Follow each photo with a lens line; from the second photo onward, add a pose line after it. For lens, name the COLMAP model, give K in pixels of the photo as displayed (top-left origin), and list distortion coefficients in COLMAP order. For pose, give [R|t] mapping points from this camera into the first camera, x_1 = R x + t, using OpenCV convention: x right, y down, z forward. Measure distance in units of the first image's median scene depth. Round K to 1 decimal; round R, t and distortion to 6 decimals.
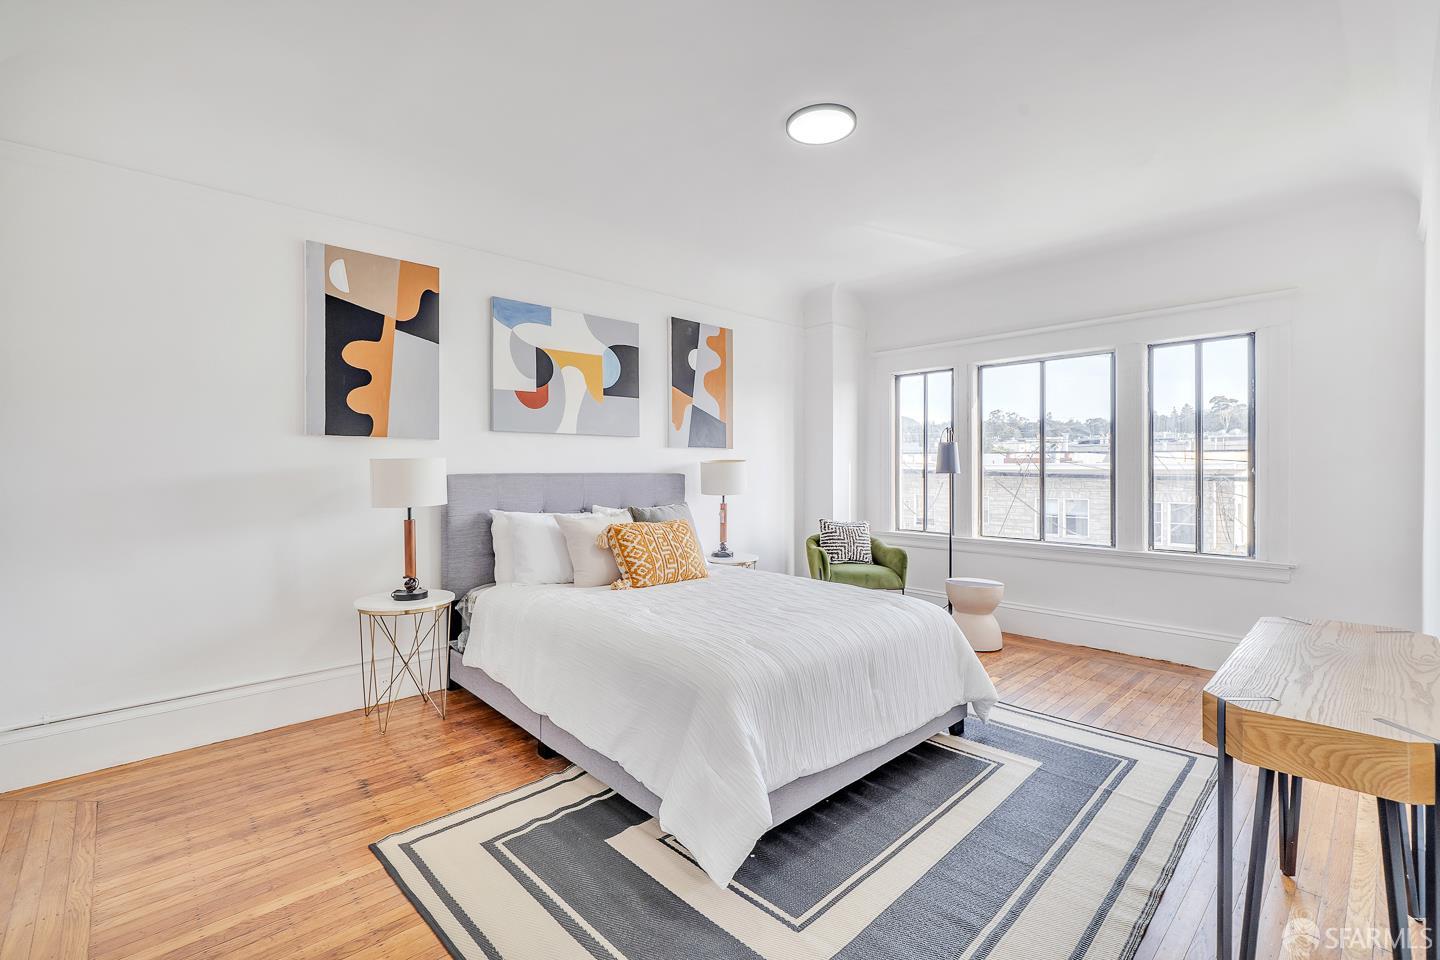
lens RADIAL K [[637.3, 0, 720.0], [0, 637.3, 480.0], [0, 0, 1]] dist [0.001416, 0.000349]
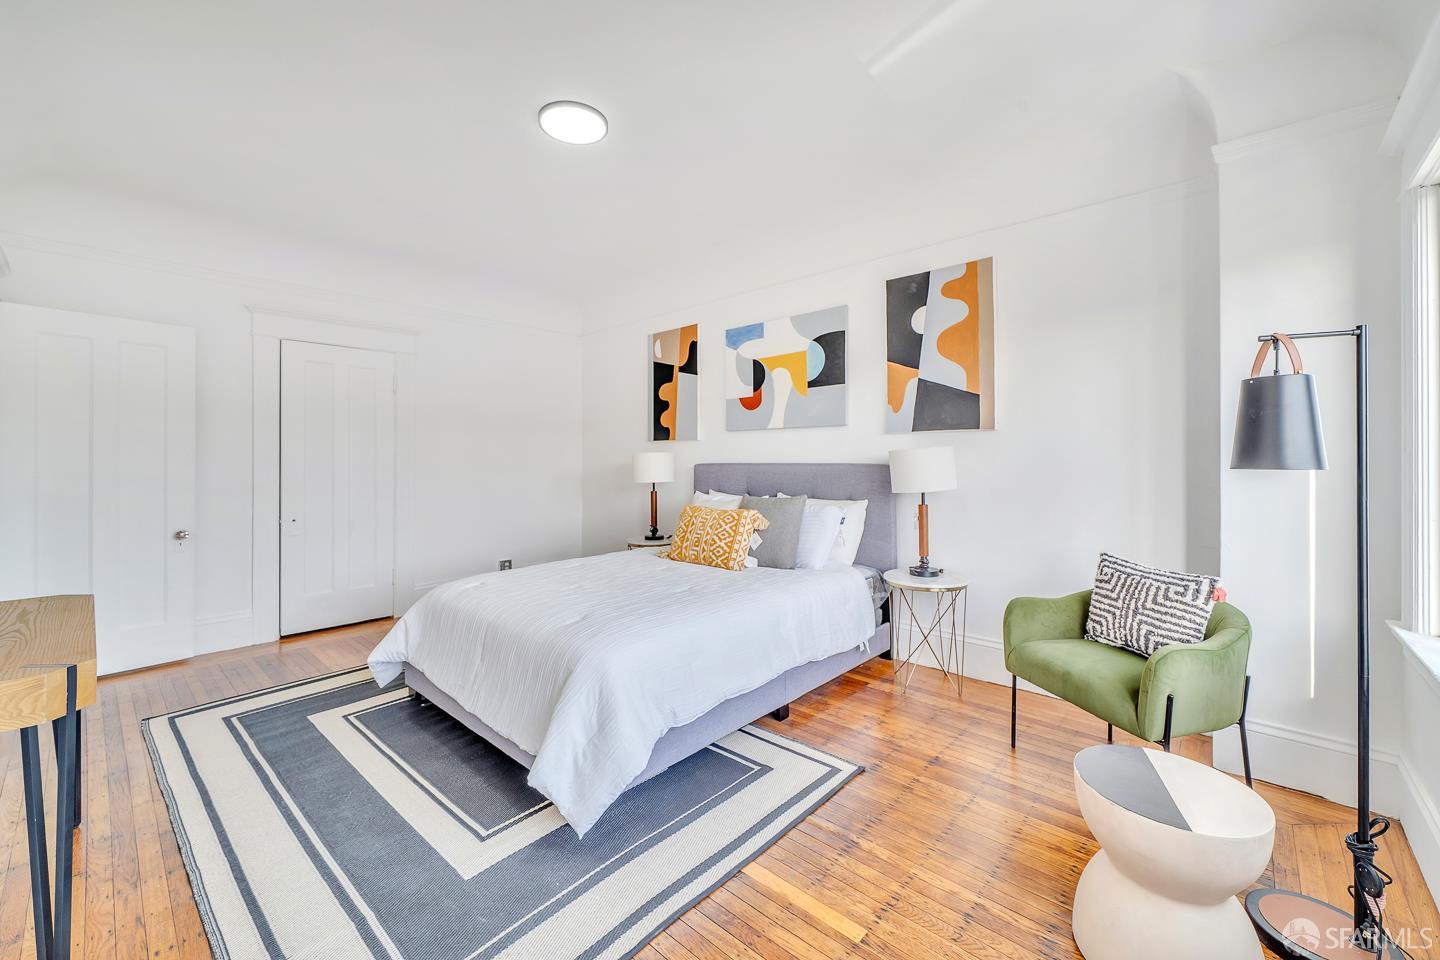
lens RADIAL K [[581.1, 0, 720.0], [0, 581.1, 465.7], [0, 0, 1]] dist [0.000562, -0.000360]
pose [[0.070775, 0.008501, -0.997456, 0.806570], [-0.014347, 0.999869, 0.007503, -0.013018], [0.997389, 0.013780, 0.070888, 0.852602]]
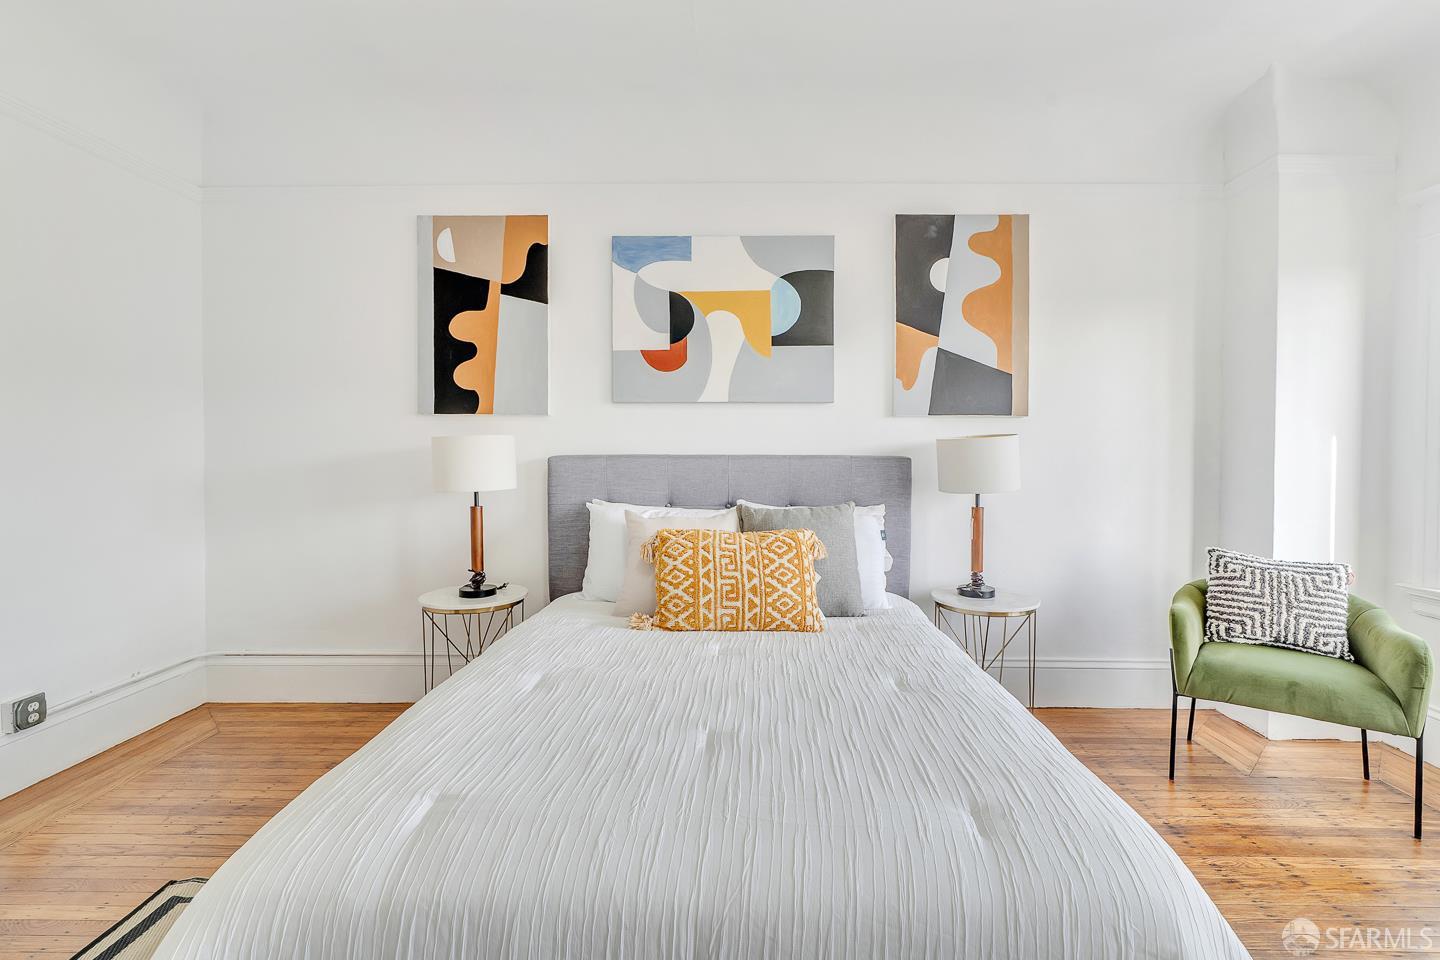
lens RADIAL K [[666.3, 0, 739.2], [0, 666.3, 470.4], [0, 0, 1]] dist [0.001106, 0.000342]
pose [[0.720007, 0.020556, -0.693662, 0.333719], [-0.013546, 0.999787, 0.015567, -0.005403], [0.693835, -0.001812, 0.720132, 0.471363]]
